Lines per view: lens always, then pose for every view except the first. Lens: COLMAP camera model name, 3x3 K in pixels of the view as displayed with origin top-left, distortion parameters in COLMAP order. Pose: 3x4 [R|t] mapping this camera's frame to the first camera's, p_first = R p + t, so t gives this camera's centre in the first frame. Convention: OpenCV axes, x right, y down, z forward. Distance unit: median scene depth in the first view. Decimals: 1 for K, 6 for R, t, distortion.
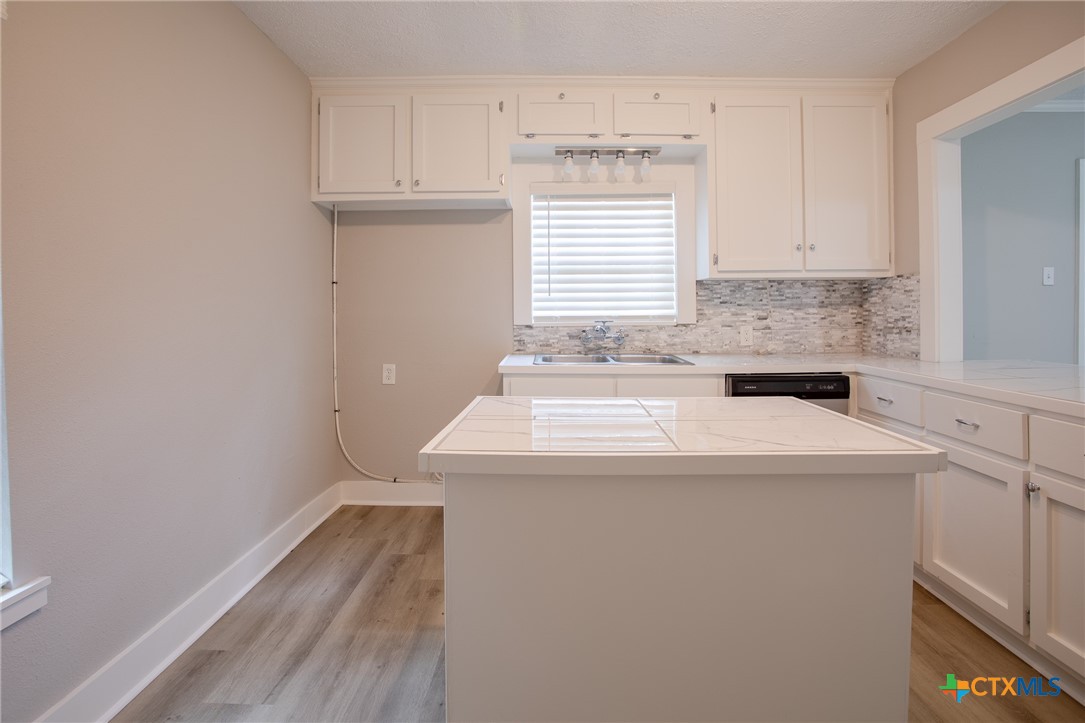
lens RADIAL K [[551.7, 0, 533.7], [0, 551.7, 344.2], [0, 0, 1]] dist [-0.080444, 0.038310]
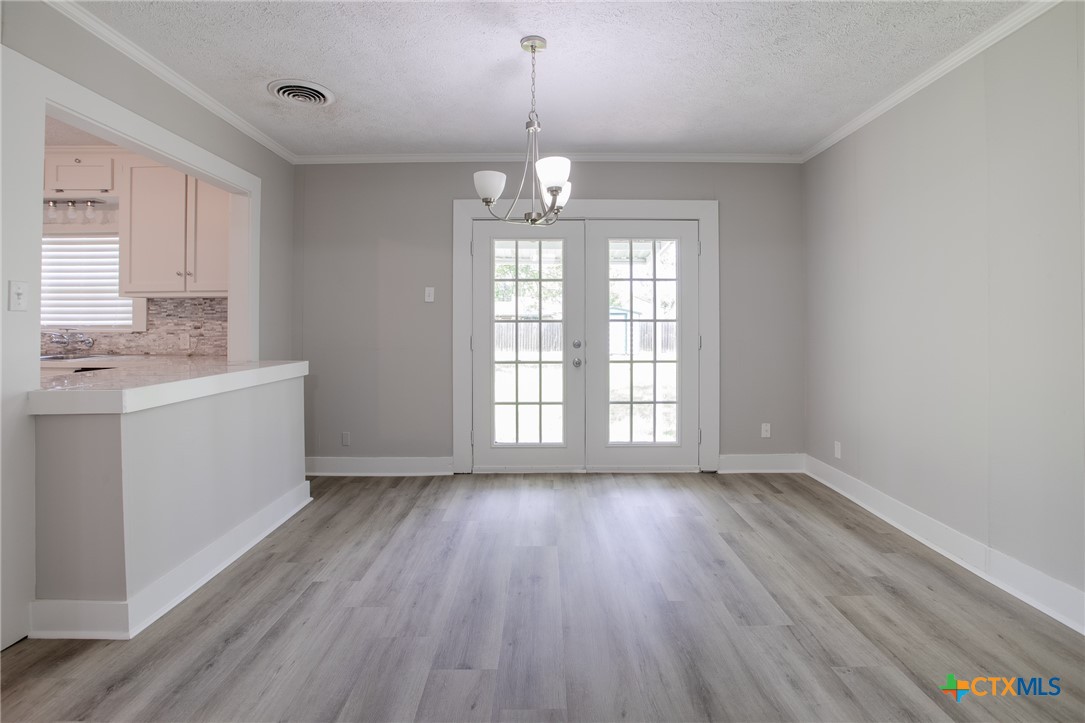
lens RADIAL K [[551.7, 0, 533.7], [0, 551.7, 344.2], [0, 0, 1]] dist [-0.080444, 0.038310]
pose [[0.999928, 0.009910, 0.006771, 1.206581], [-0.009737, 0.999638, -0.025086, 0.015586], [-0.007017, 0.025018, 0.999662, -0.275231]]
